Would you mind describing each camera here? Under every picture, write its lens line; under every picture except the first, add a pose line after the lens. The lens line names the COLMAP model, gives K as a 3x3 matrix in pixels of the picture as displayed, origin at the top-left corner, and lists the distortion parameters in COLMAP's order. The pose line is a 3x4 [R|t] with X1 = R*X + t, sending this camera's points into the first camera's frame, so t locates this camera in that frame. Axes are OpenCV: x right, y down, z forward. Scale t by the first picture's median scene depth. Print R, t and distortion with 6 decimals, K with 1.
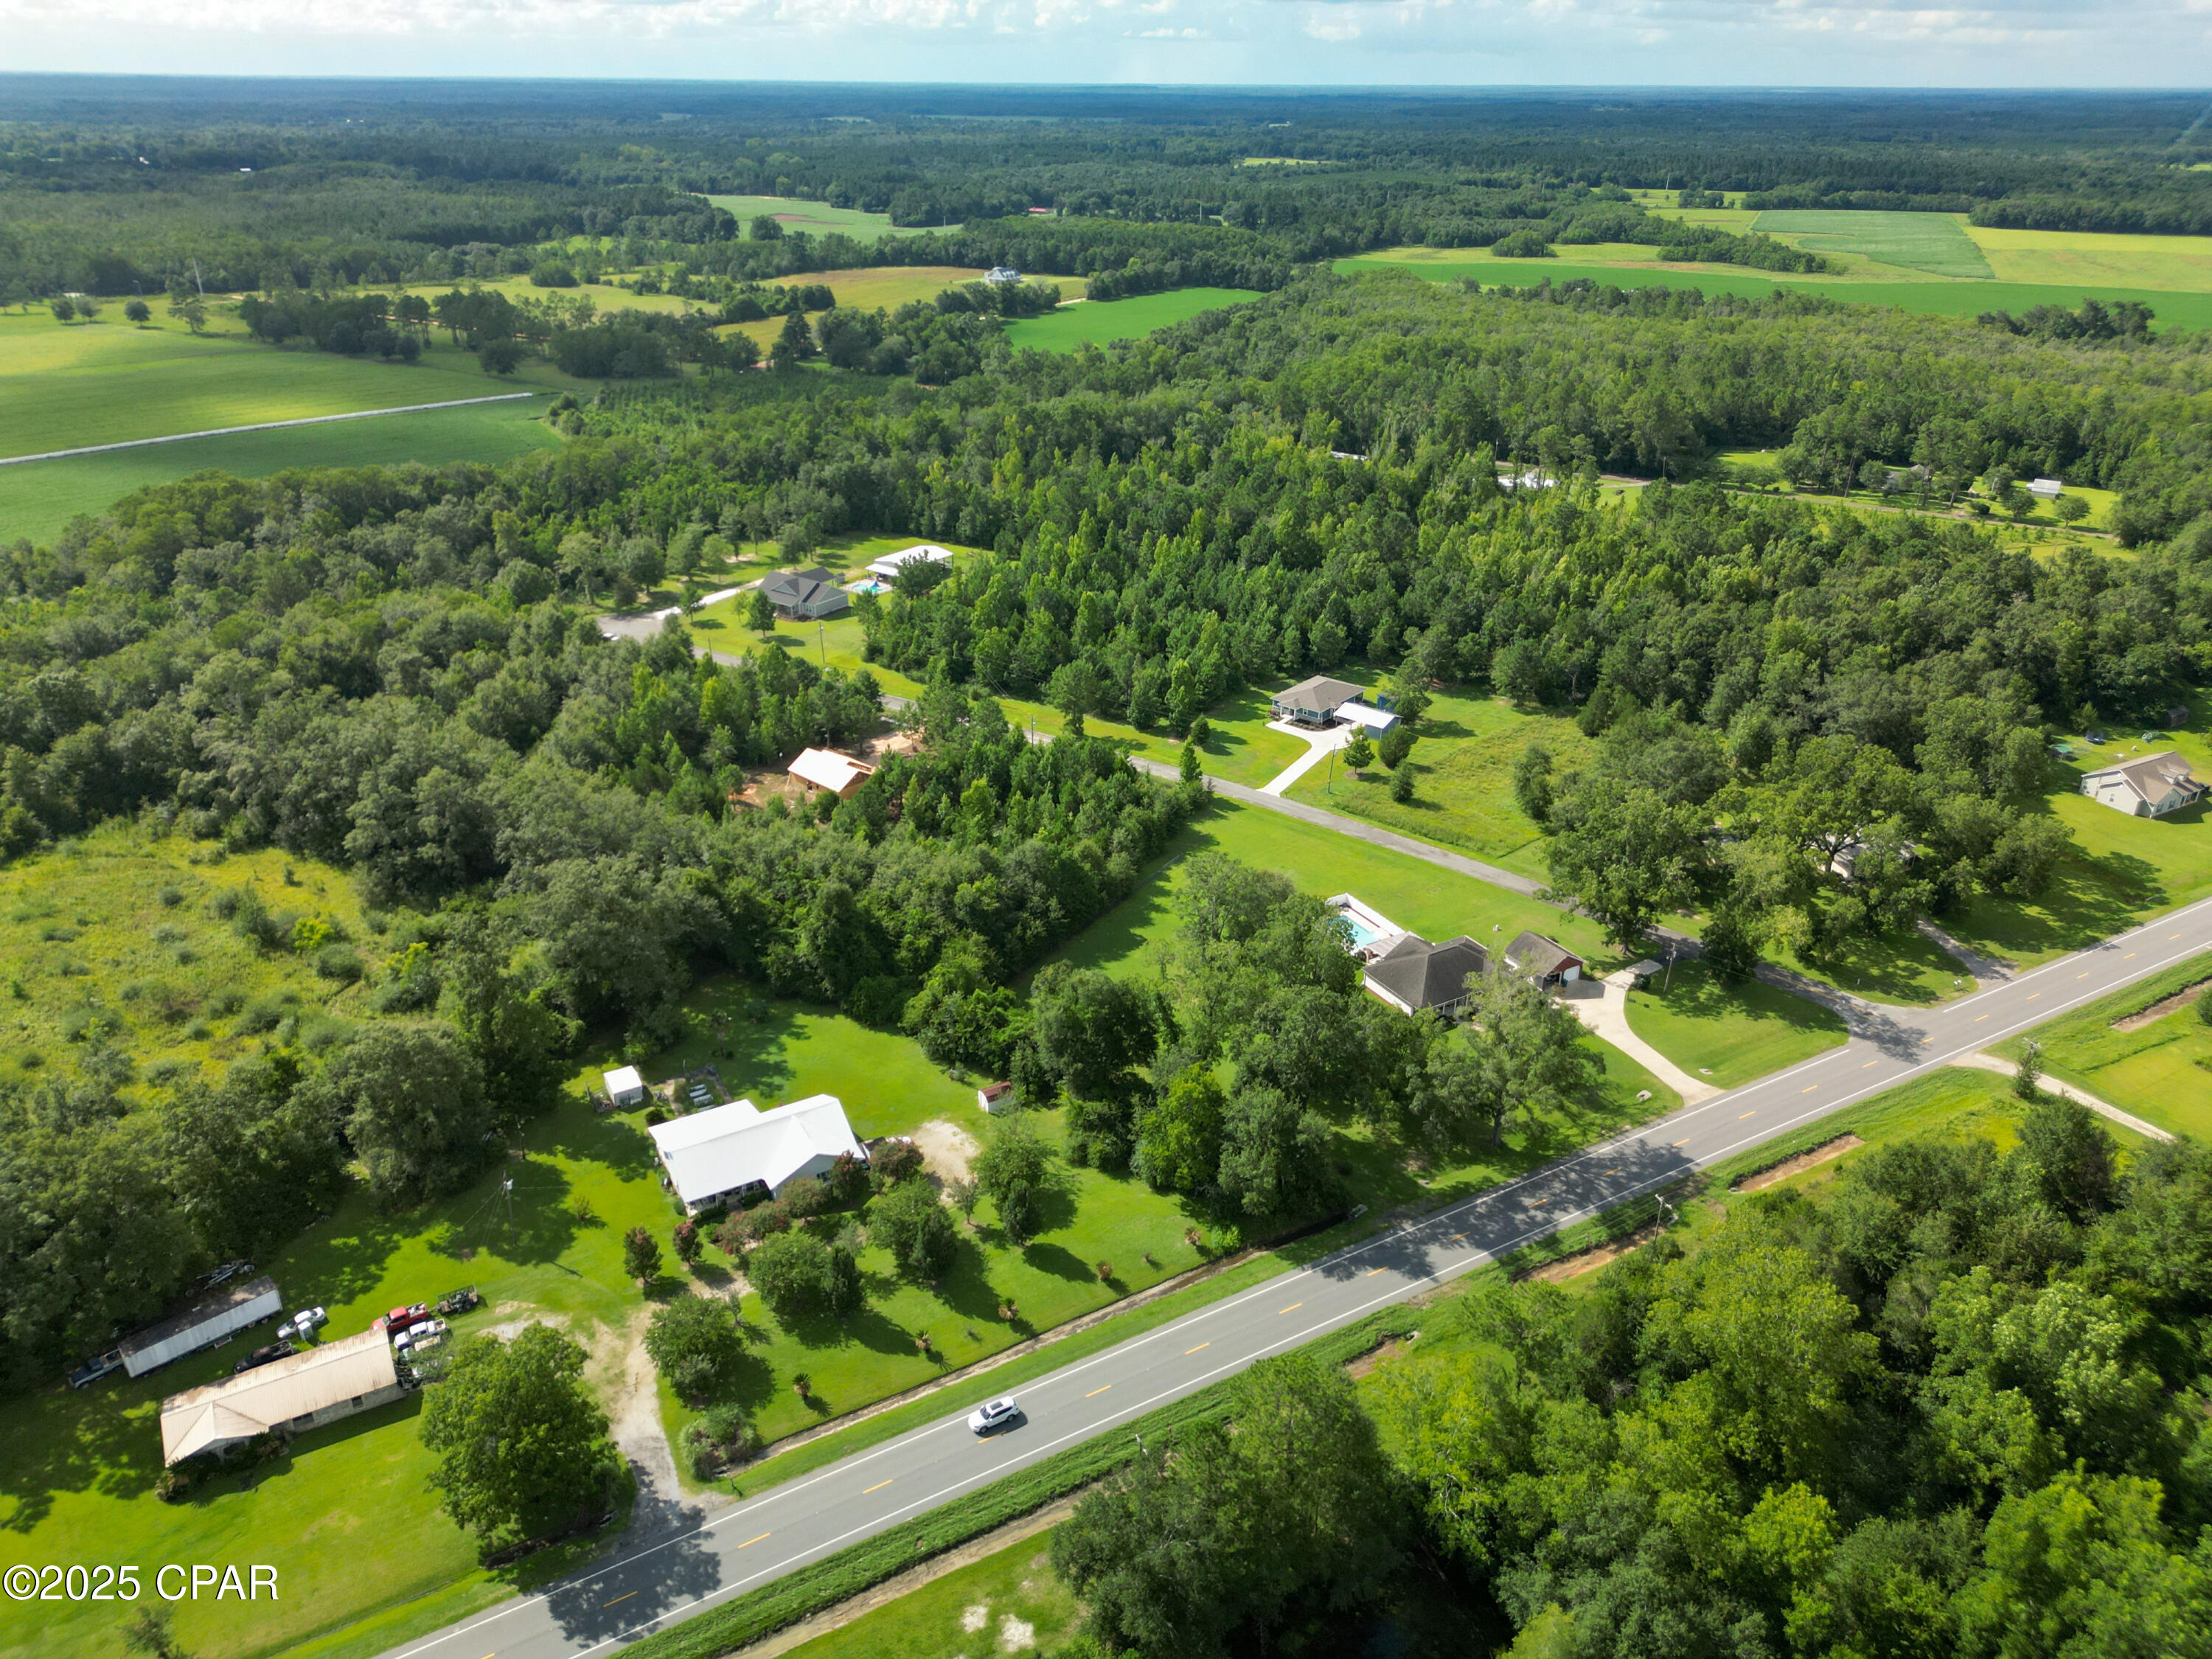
lens RADIAL K [[1556.7, 0, 1106.0], [0, 1556.7, 829.5], [0, 0, 1]] dist [0.019328, -0.000187]
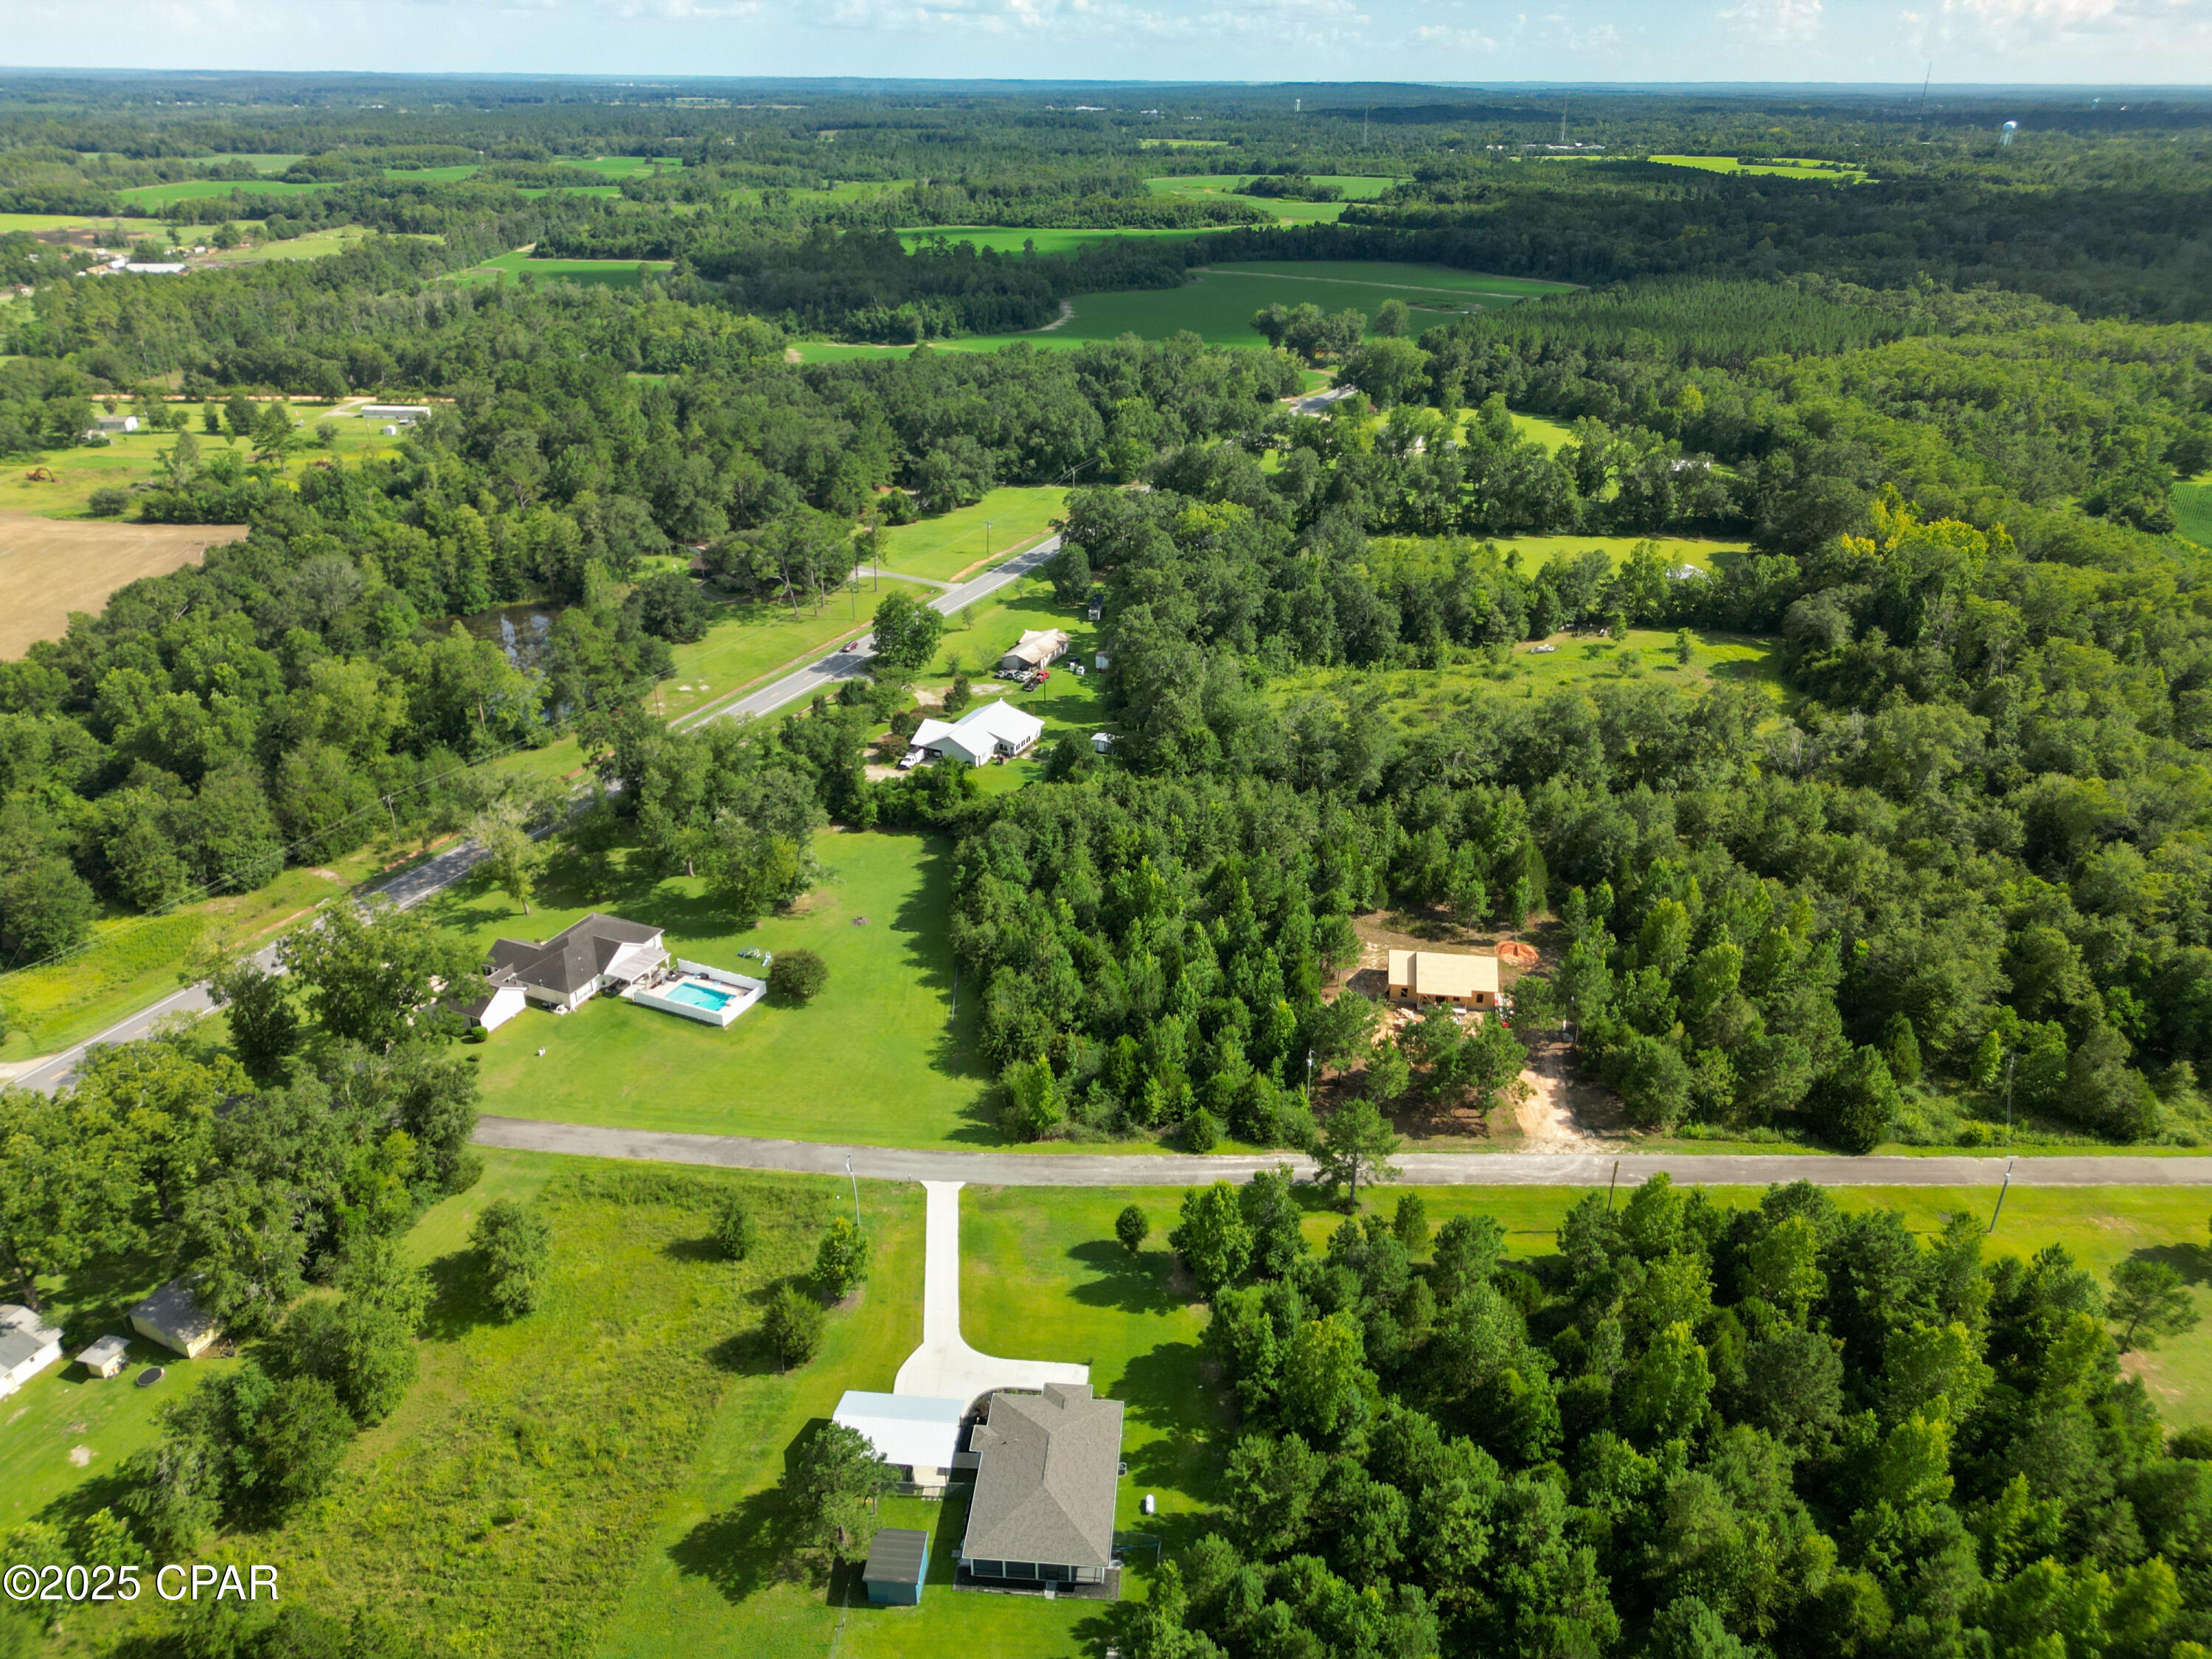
lens RADIAL K [[1556.7, 0, 1106.0], [0, 1556.7, 829.5], [0, 0, 1]] dist [0.019328, -0.000187]
pose [[-0.811981, 0.237727, -0.533079, 0.367682], [-0.272206, 0.653673, 0.706127, -0.605381], [0.516325, 0.718469, -0.466059, 1.274348]]
